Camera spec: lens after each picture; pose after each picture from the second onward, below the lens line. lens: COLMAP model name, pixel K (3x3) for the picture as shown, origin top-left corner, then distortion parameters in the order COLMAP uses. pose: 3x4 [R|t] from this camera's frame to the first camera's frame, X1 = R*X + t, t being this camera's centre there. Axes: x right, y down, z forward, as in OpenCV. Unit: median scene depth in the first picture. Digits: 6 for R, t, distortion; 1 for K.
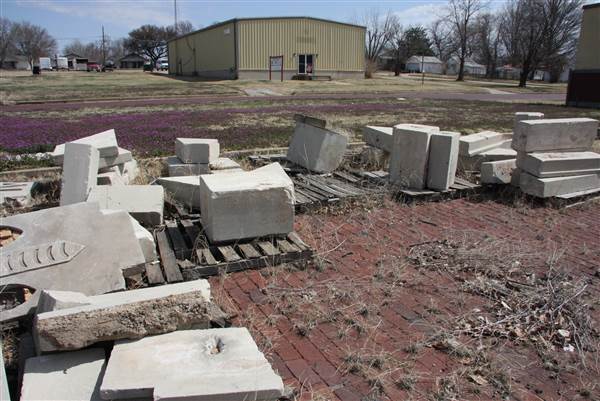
lens RADIAL K [[467.1, 0, 296.6], [0, 467.1, 207.3], [0, 0, 1]] dist [-0.178747, 0.139768]
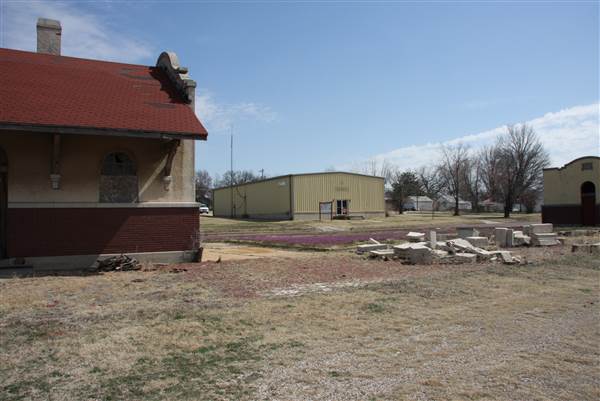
lens RADIAL K [[466.6, 0, 300.8], [0, 466.6, 202.3], [0, 0, 1]] dist [-0.170870, 0.135765]
pose [[0.998868, -0.020794, 0.042782, -0.141121], [0.032822, 0.952274, -0.303474, 0.063643], [-0.034430, 0.304534, 0.951879, -0.229724]]
